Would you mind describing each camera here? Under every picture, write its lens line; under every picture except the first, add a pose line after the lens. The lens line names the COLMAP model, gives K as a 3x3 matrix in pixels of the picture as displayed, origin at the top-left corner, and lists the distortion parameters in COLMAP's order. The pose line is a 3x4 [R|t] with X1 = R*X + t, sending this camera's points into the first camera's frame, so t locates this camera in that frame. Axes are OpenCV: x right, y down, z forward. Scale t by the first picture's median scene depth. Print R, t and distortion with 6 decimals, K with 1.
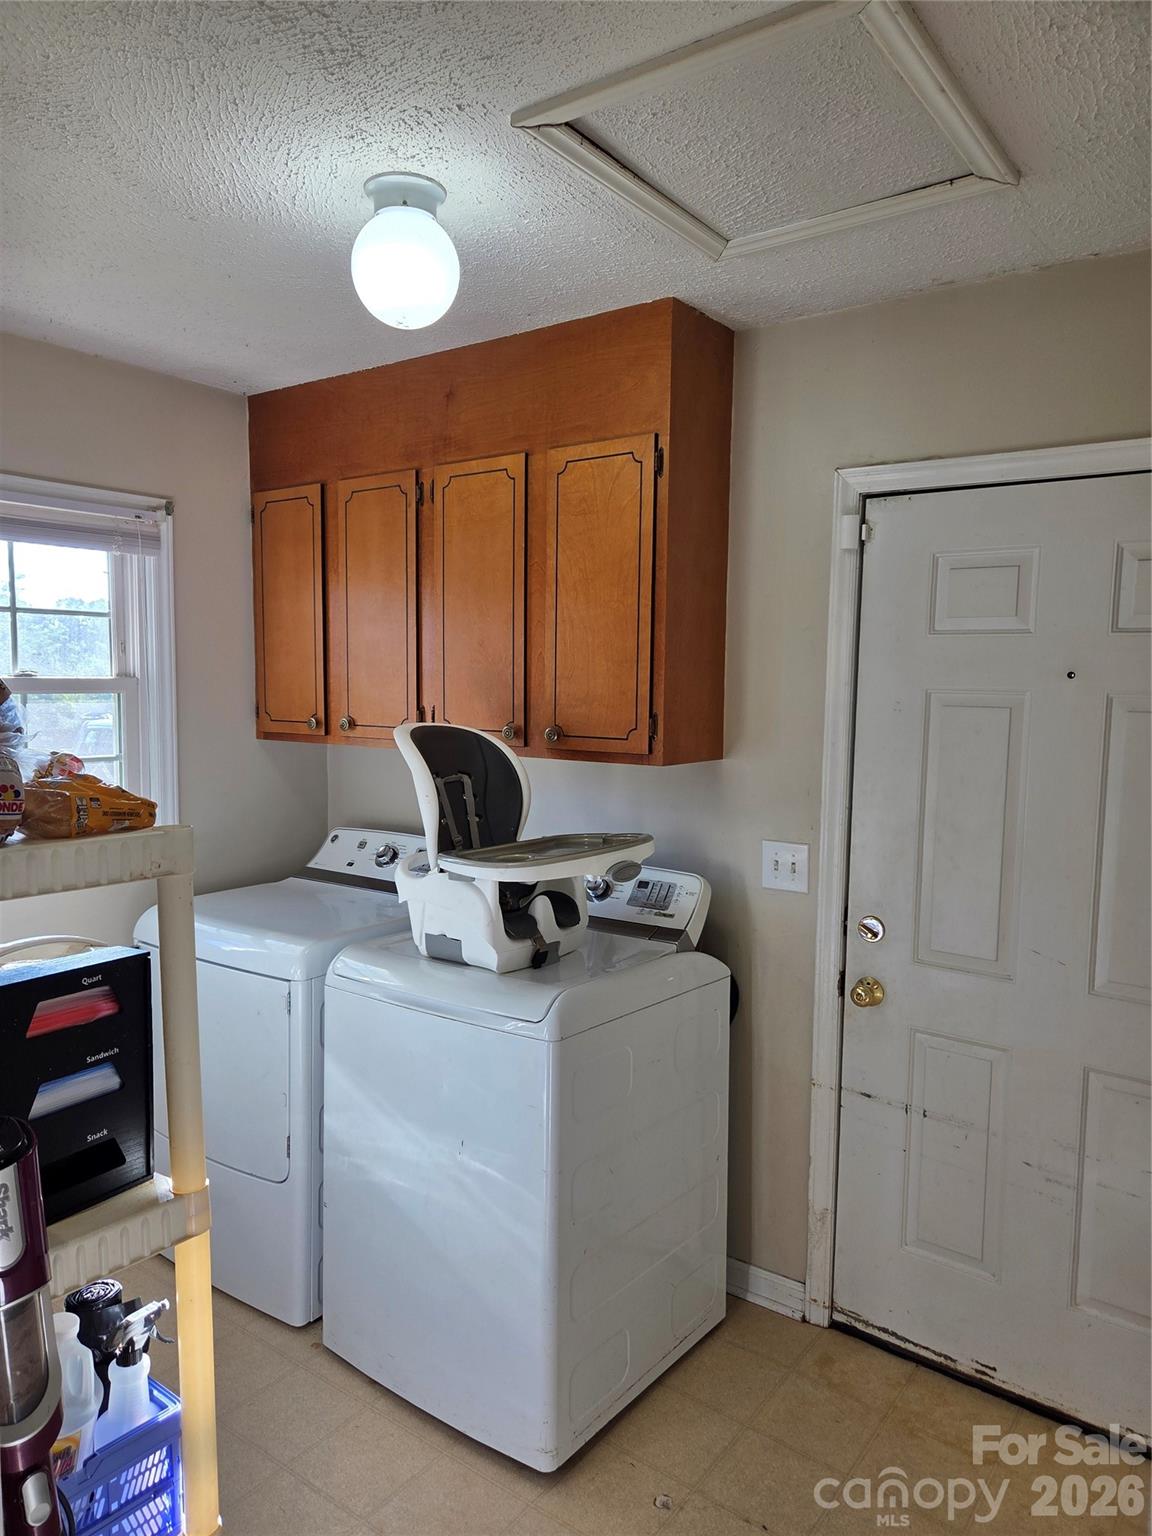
lens RADIAL K [[1027.2, 0, 576.0], [0, 1027.2, 768.0], [0, 0, 1]] dist [0.064114, -0.057849]
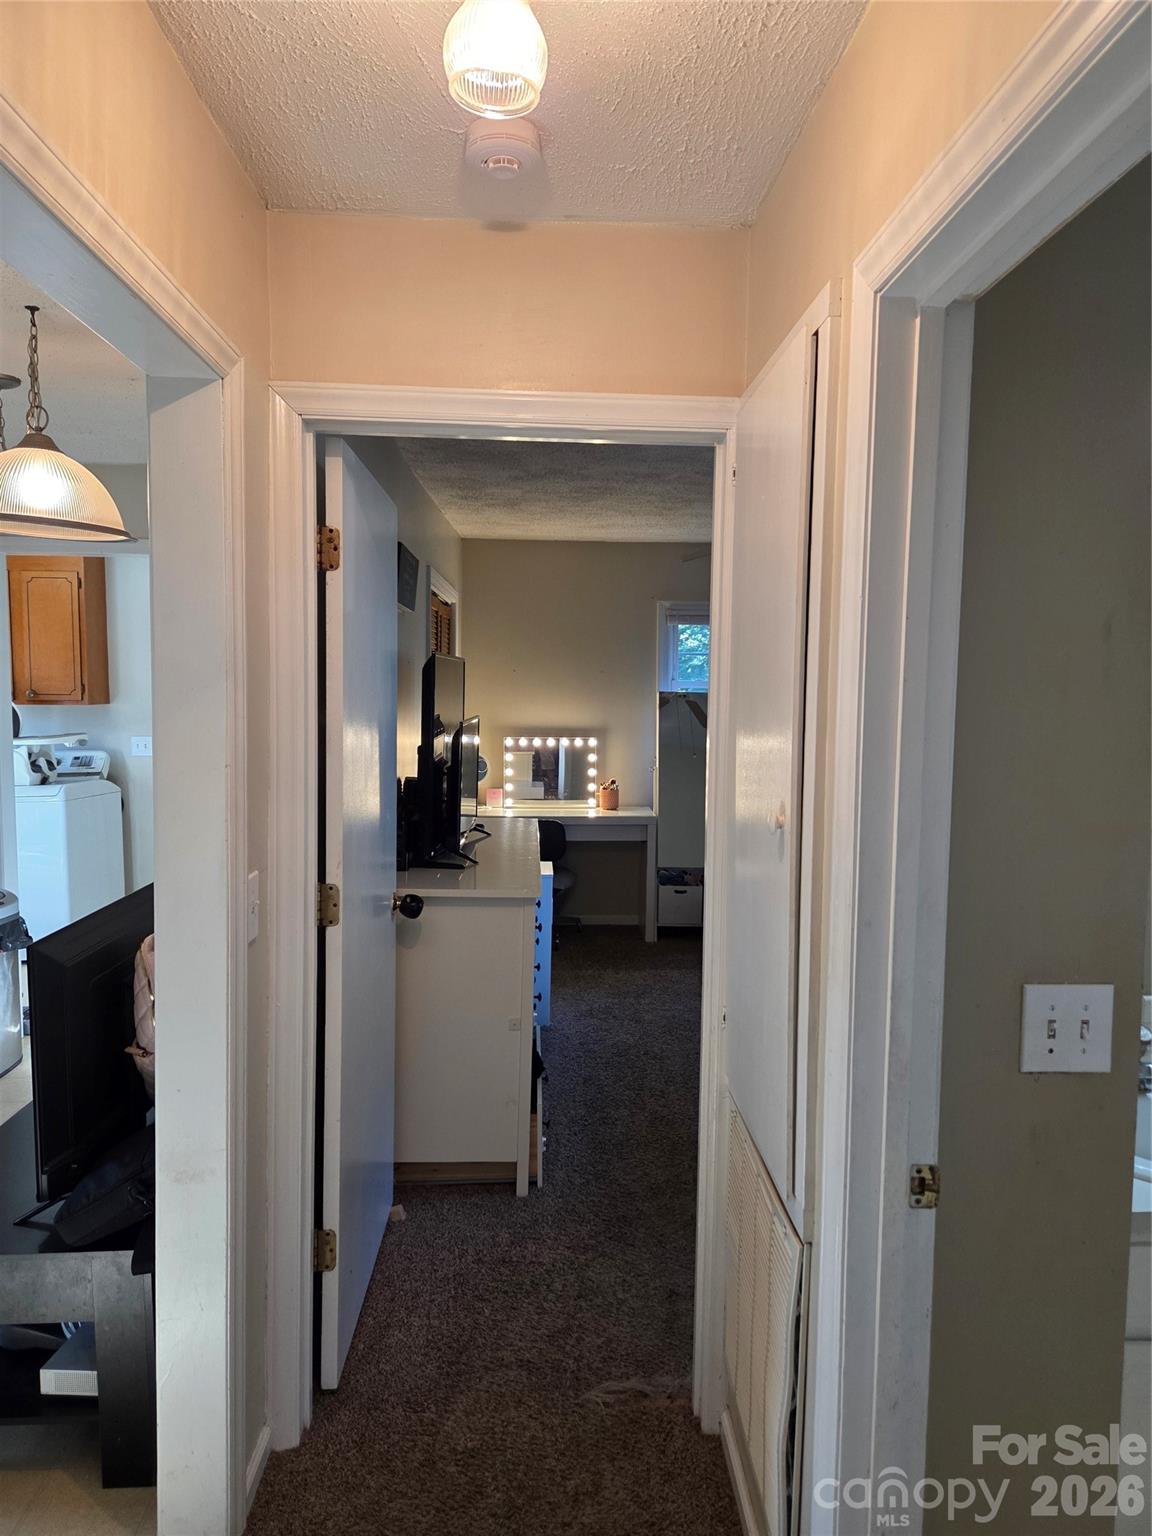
lens RADIAL K [[1027.2, 0, 576.0], [0, 1027.2, 768.0], [0, 0, 1]] dist [0.064114, -0.057849]
pose [[0.783833, -0.055332, 0.618502, -0.541092], [0.056085, 0.998260, 0.018228, 0.166656], [-0.618434, 0.020401, 0.785572, -1.656526]]
